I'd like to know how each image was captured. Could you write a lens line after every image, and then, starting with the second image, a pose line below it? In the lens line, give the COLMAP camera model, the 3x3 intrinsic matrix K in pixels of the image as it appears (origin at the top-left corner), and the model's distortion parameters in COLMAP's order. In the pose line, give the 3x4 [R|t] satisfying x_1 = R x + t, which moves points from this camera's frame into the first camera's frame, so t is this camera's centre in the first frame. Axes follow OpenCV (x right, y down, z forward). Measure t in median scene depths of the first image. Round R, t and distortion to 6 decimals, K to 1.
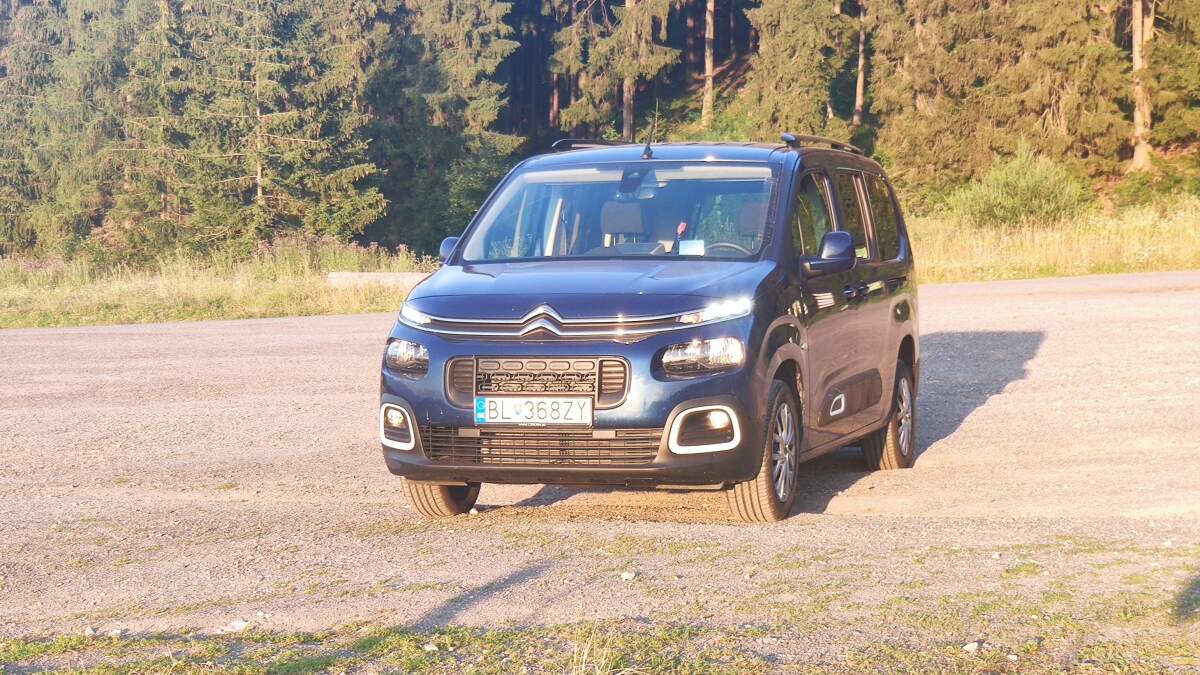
lens RADIAL K [[2259.6, 0, 600.0], [0, 2259.6, 337.5], [0, 0, 1]] dist [0.047640, 0.261567]
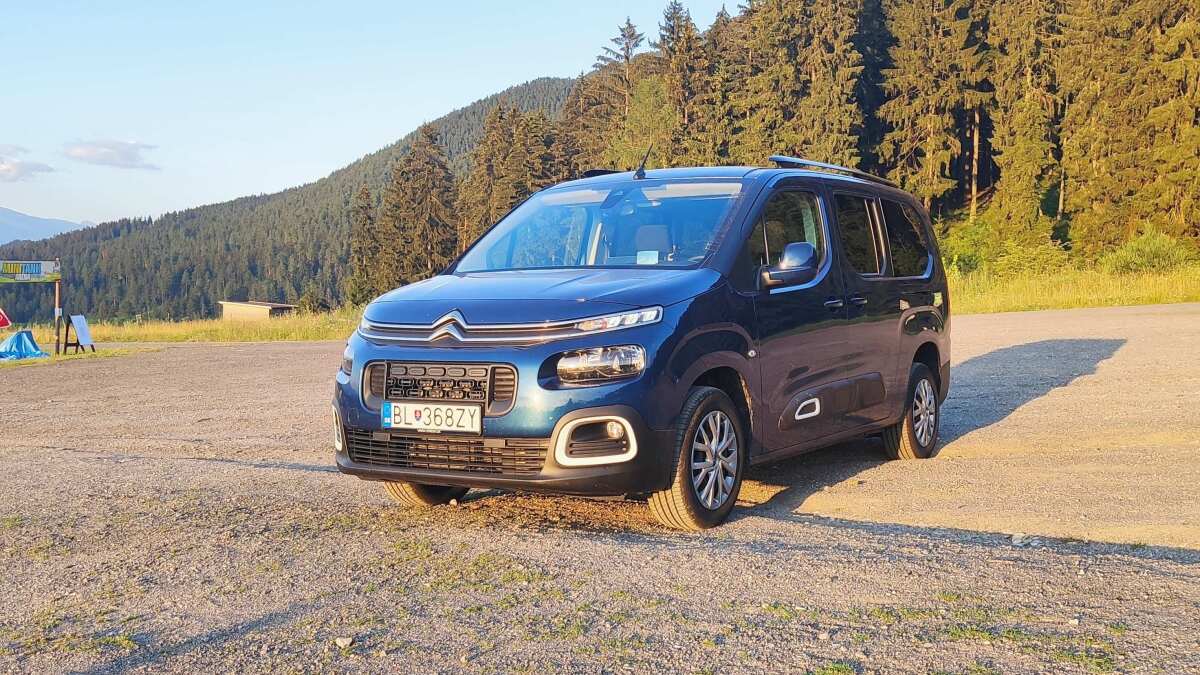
lens RADIAL K [[1153.3, 0, 643.0], [0, 1153.3, 360.3], [0, 0, 1]] dist [-0.005448, -0.030413]
pose [[0.970320, 0.011114, -0.241570, 0.139123], [-0.006599, 0.999788, 0.019491, -0.002329], [0.241735, -0.017318, 0.970188, 0.402249]]
